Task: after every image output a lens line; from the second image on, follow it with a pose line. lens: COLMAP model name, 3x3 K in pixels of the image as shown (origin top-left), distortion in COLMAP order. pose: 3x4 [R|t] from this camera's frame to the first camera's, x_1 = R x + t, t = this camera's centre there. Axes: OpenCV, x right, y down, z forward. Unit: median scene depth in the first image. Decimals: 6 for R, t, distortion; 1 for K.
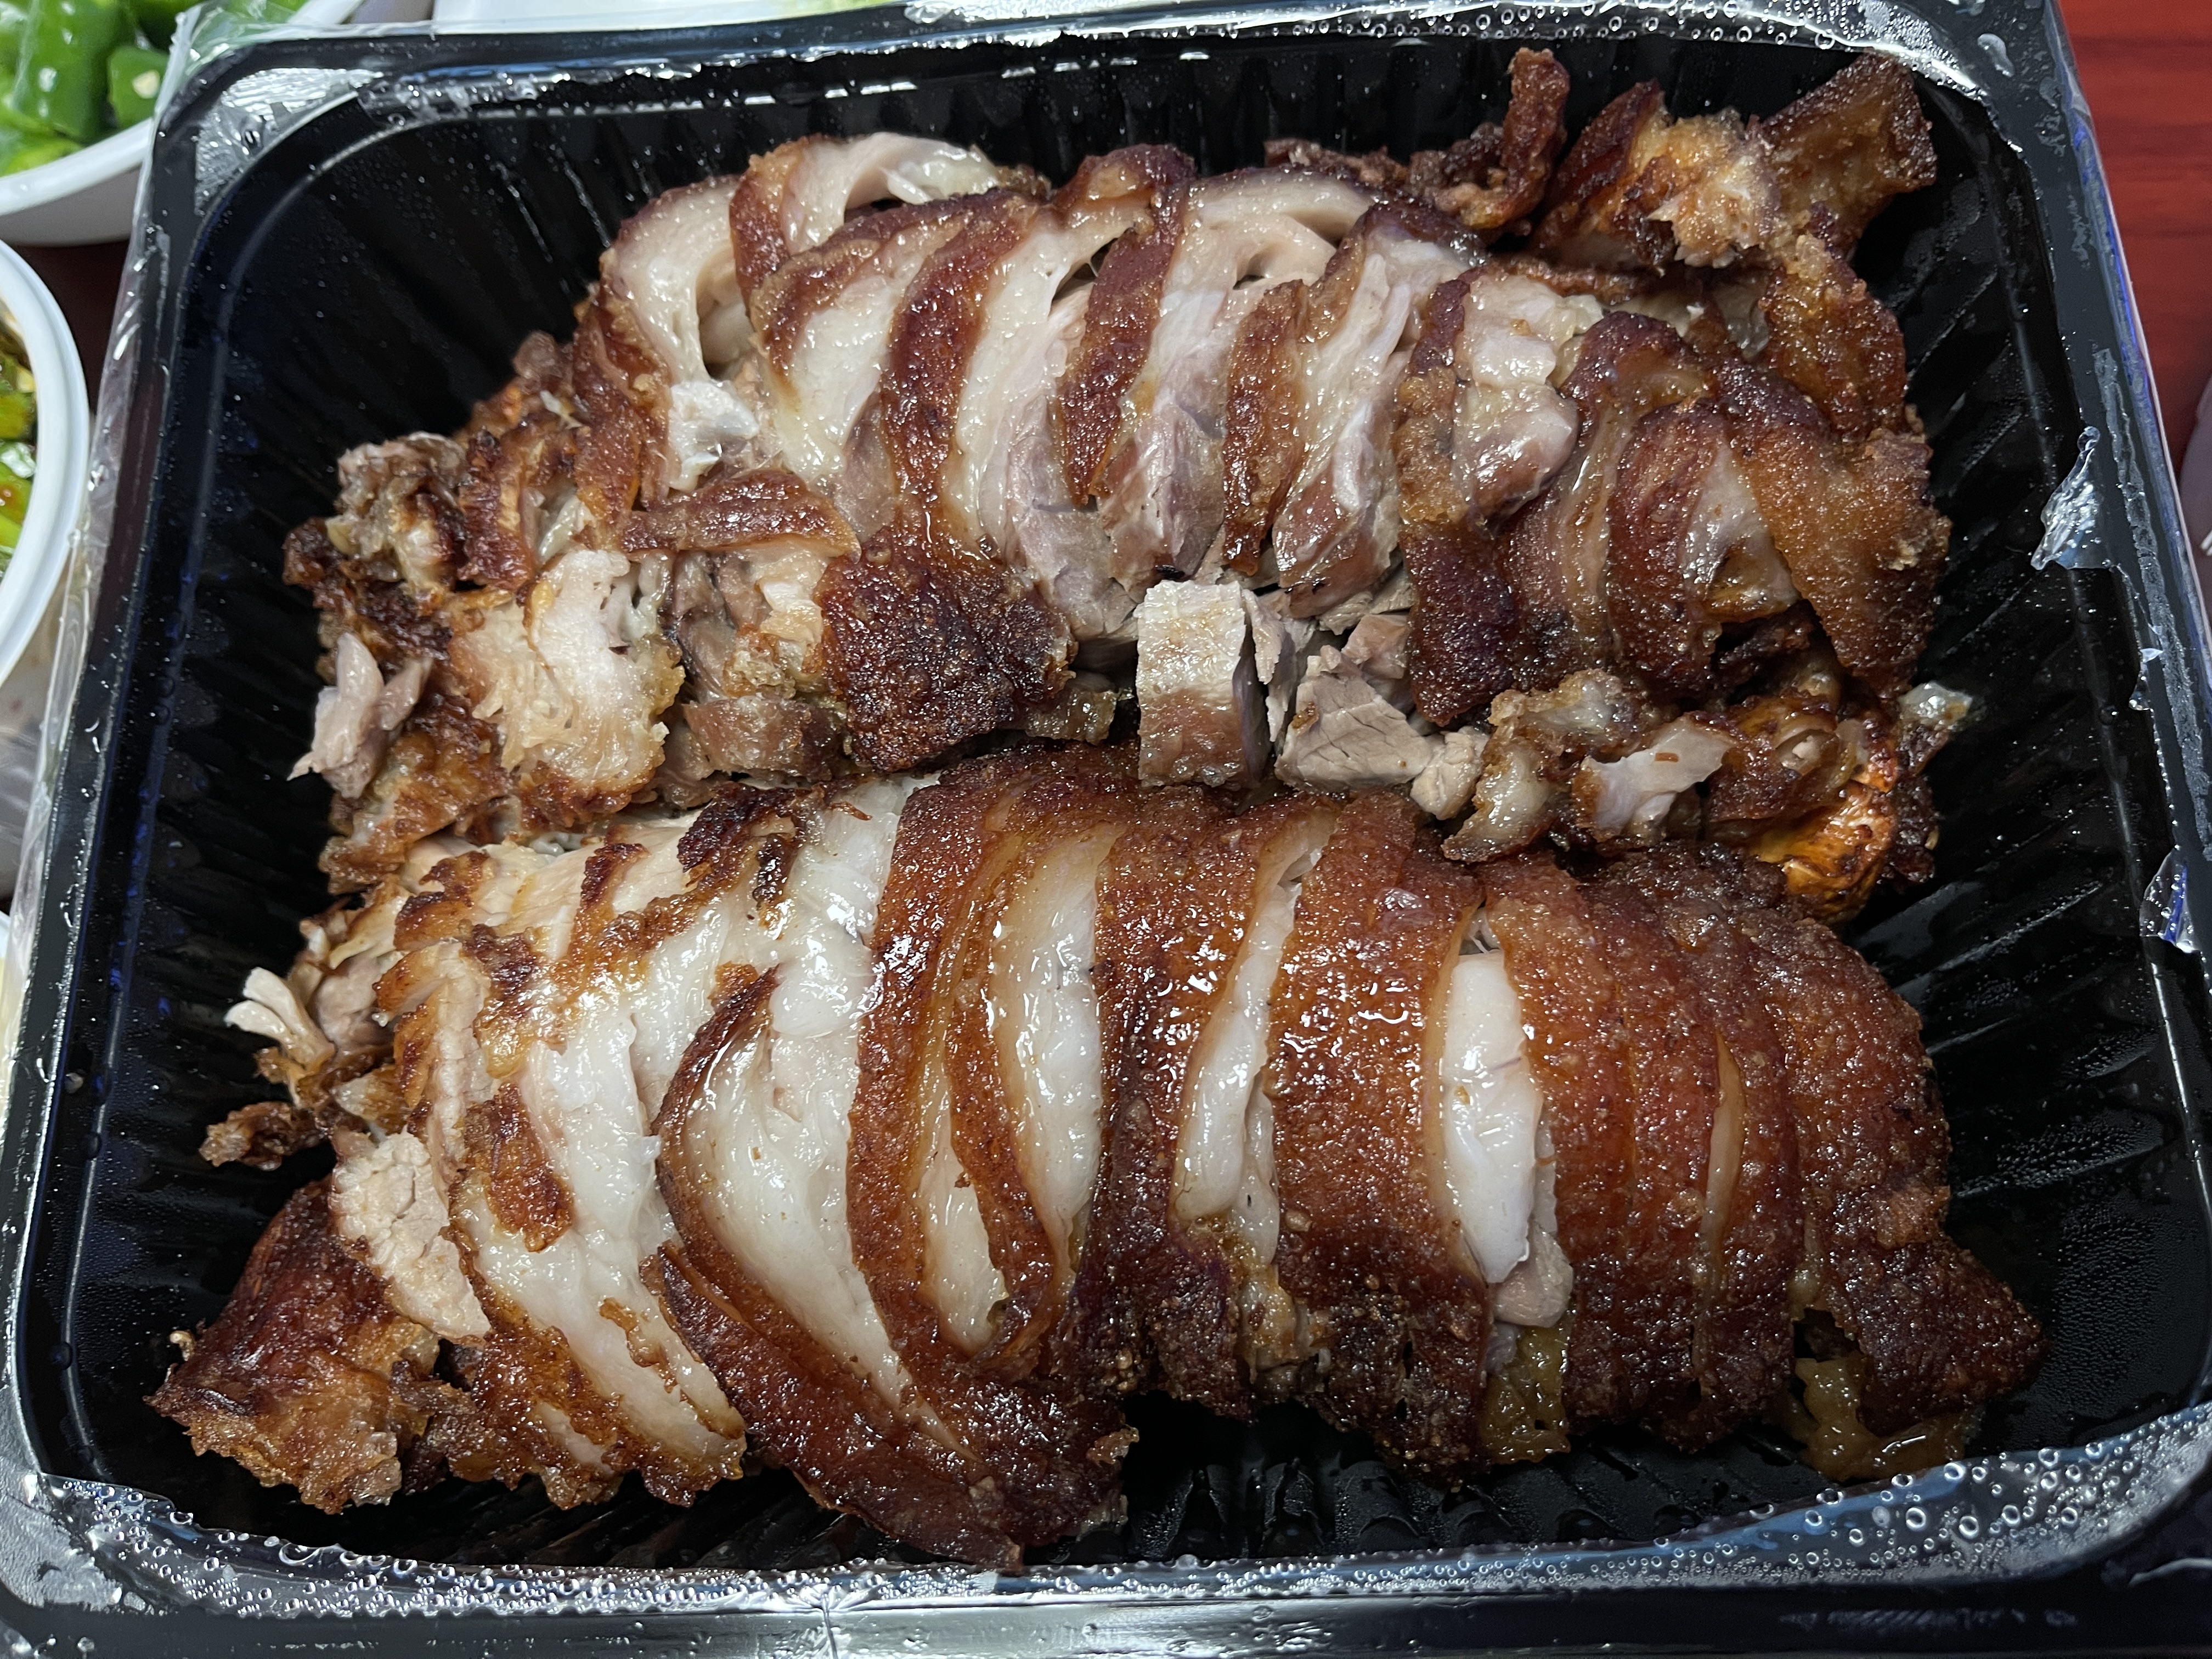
lens RADIAL K [[1659.9, 0, 1106.0], [0, 1659.9, 829.5], [0, 0, 1]] dist [0.113099, -0.138426]
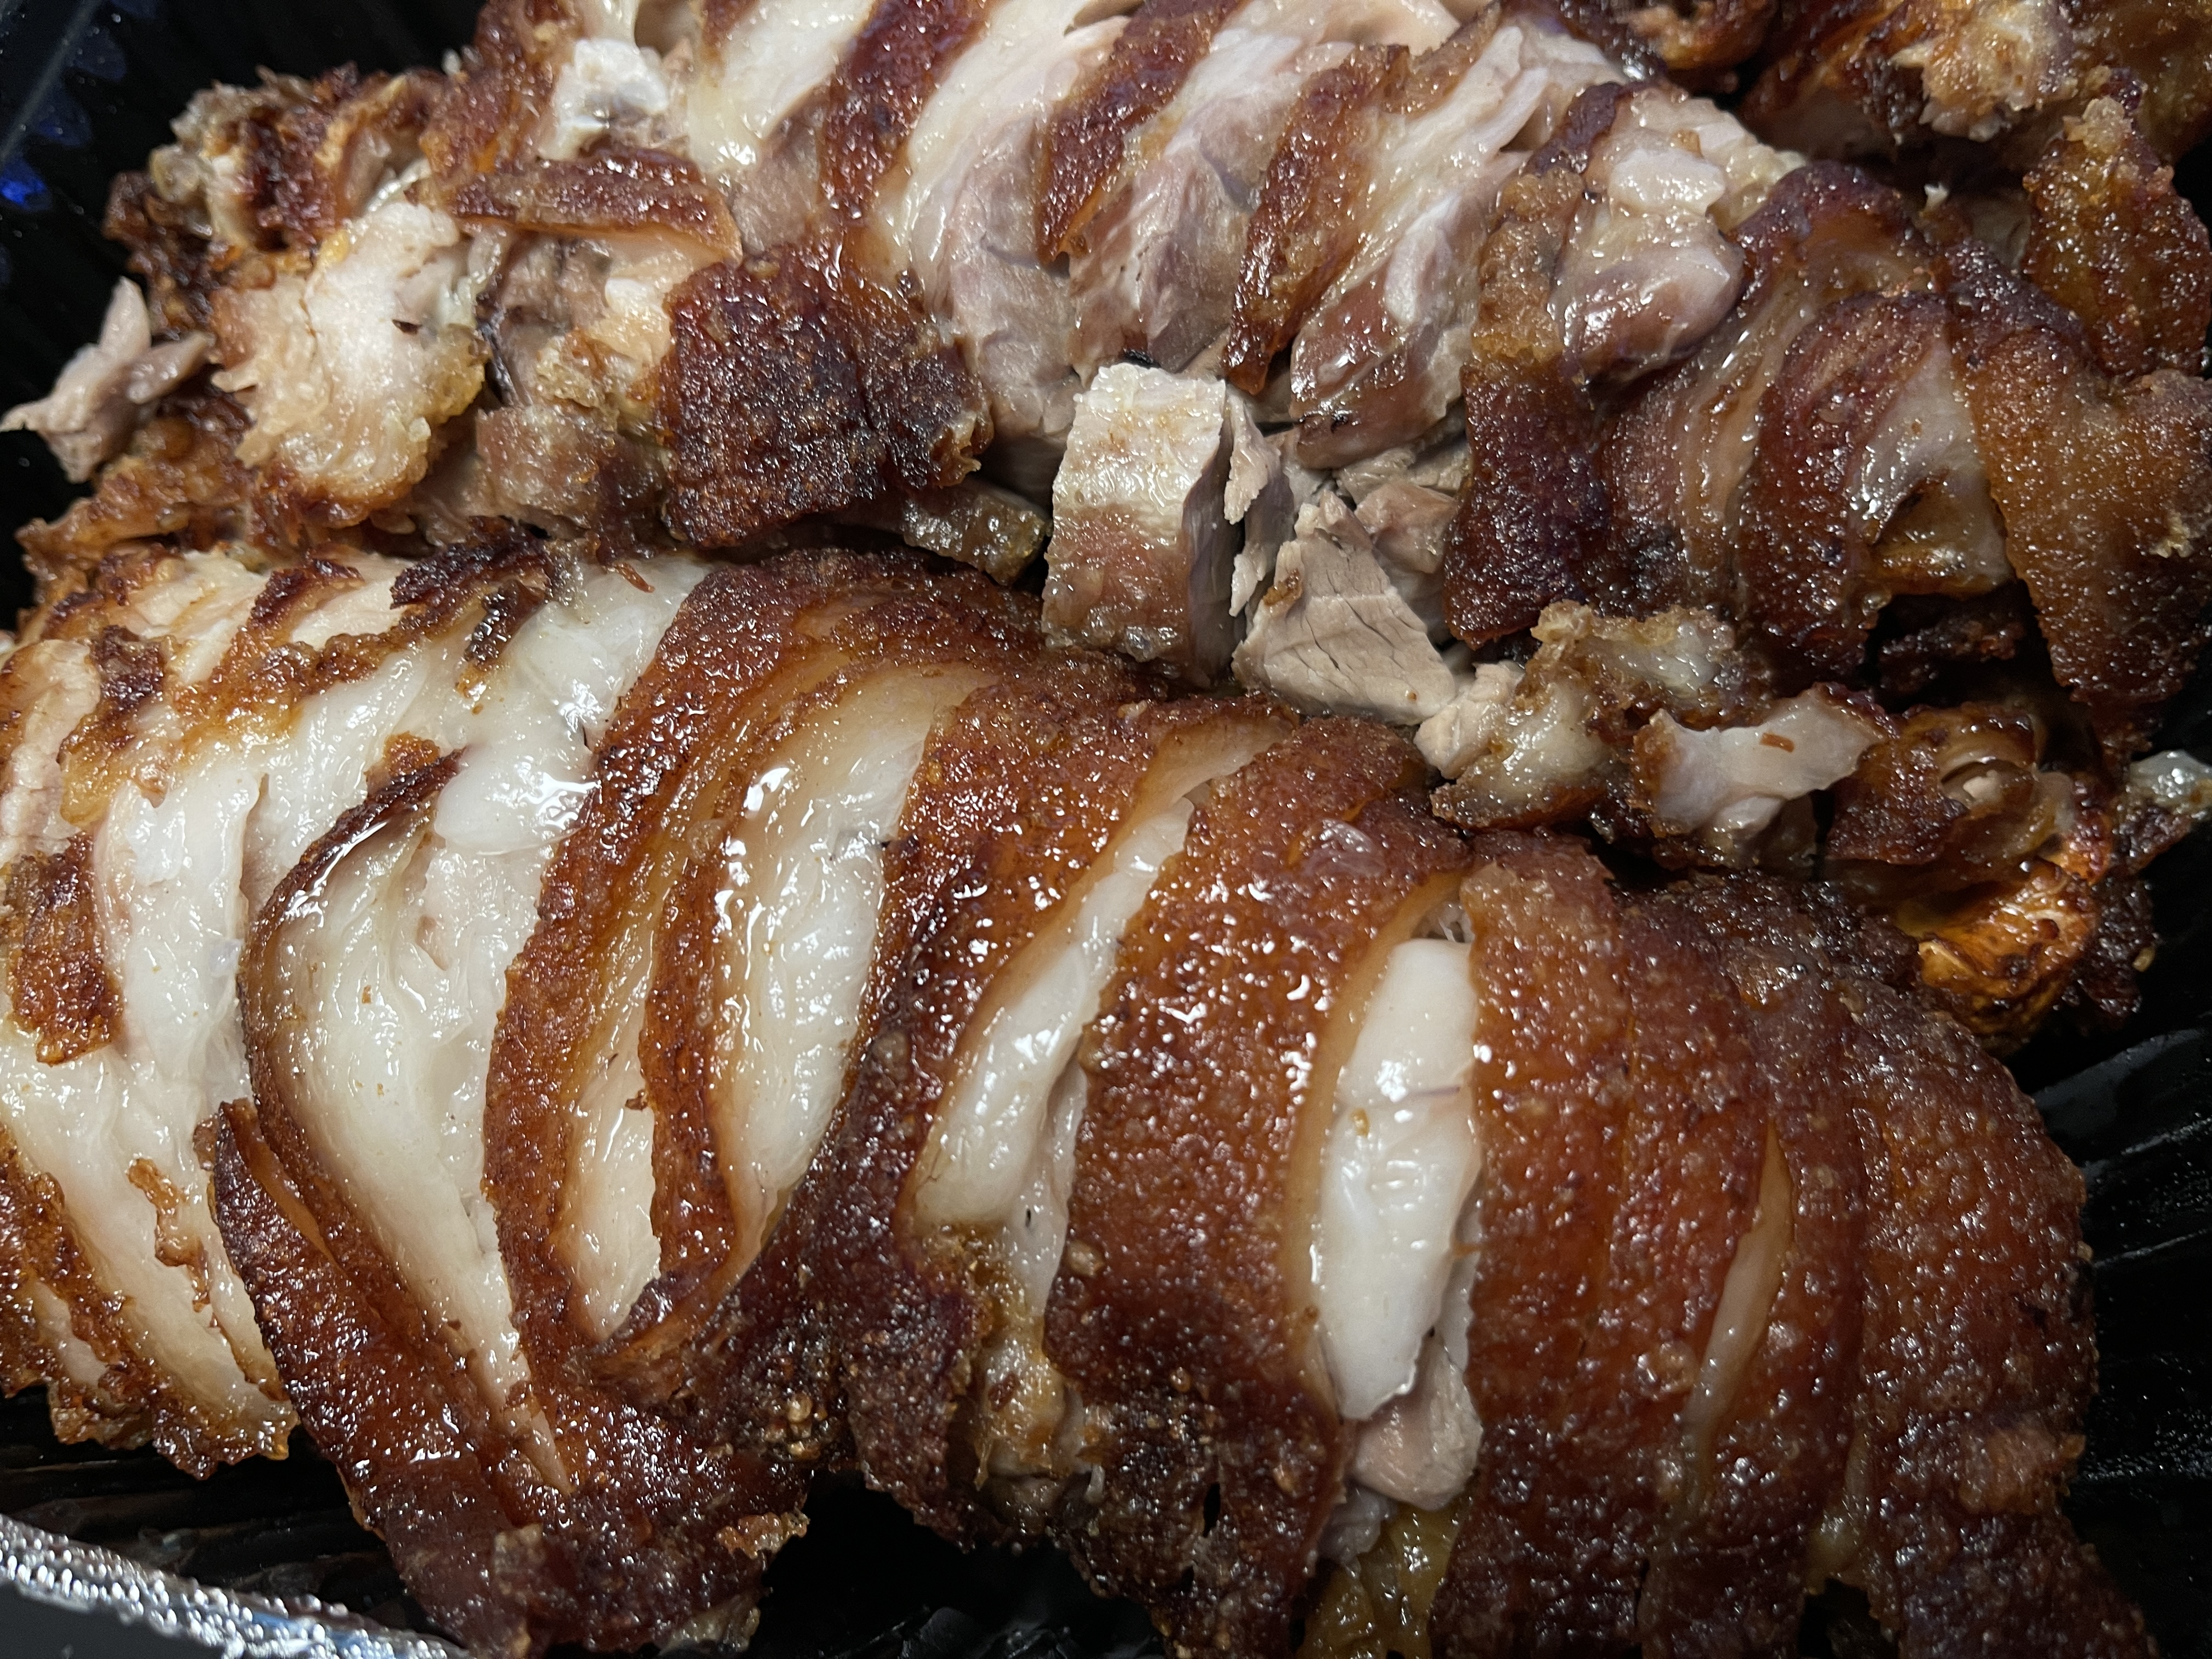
lens RADIAL K [[1702.3, 0, 1106.0], [0, 1702.3, 829.5], [0, 0, 1]] dist [0.031919, -0.004715]
pose [[0.974106, 0.205523, -0.094223, 0.140490], [-0.212617, 0.974433, -0.072623, 0.105750], [0.076889, 0.090776, 0.992899, 0.284857]]
